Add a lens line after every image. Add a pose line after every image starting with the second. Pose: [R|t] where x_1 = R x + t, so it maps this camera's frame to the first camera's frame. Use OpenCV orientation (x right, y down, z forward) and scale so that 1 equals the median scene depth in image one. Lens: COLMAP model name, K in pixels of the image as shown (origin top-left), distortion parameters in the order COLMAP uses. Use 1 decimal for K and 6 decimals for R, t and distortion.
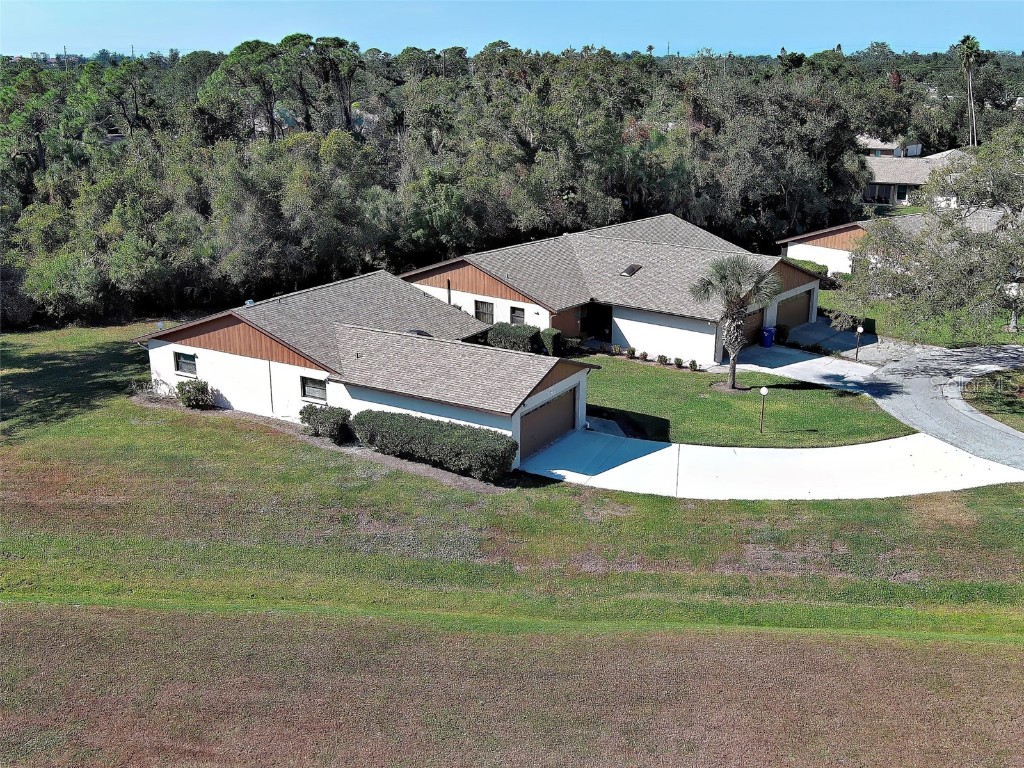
lens RADIAL K [[1094.0, 0, 511.2], [0, 1094.0, 384.4], [0, 0, 1]] dist [0.004103, 0.000000]
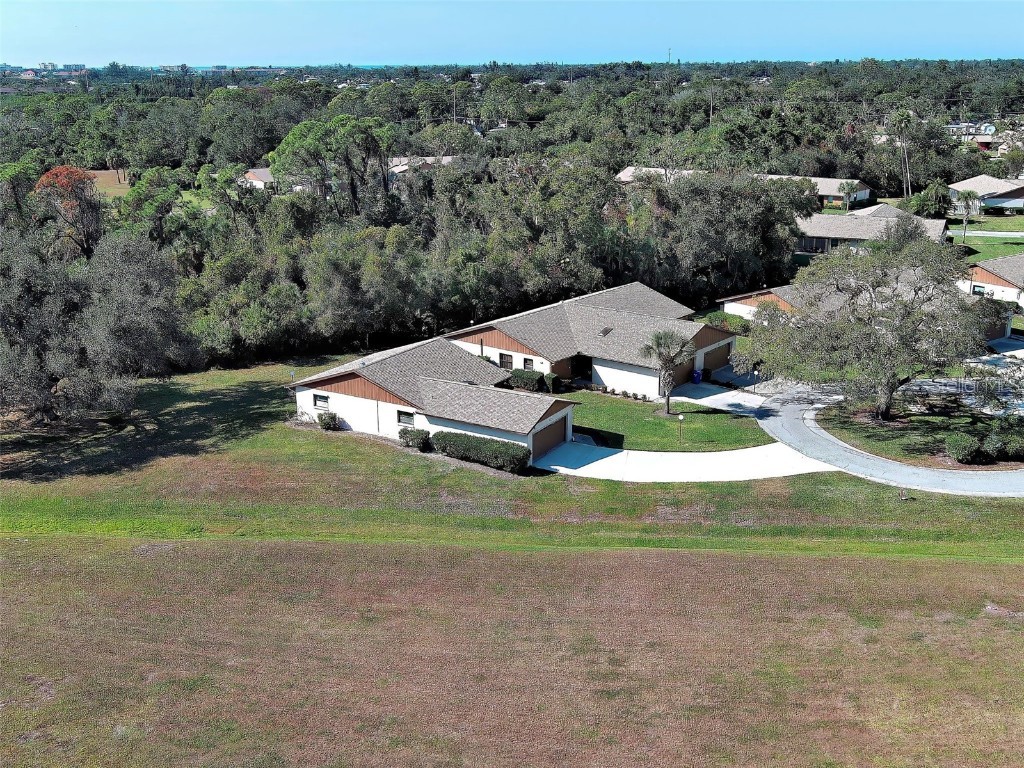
lens RADIAL K [[1094.0, 0, 510.4], [0, 1094.0, 384.6], [0, 0, 1]] dist [0.004103, 0.000000]
pose [[0.999954, -0.007705, -0.005657, -0.011106], [0.007691, 0.999967, -0.002491, -0.032279], [0.005676, 0.002448, 0.999981, -0.504499]]
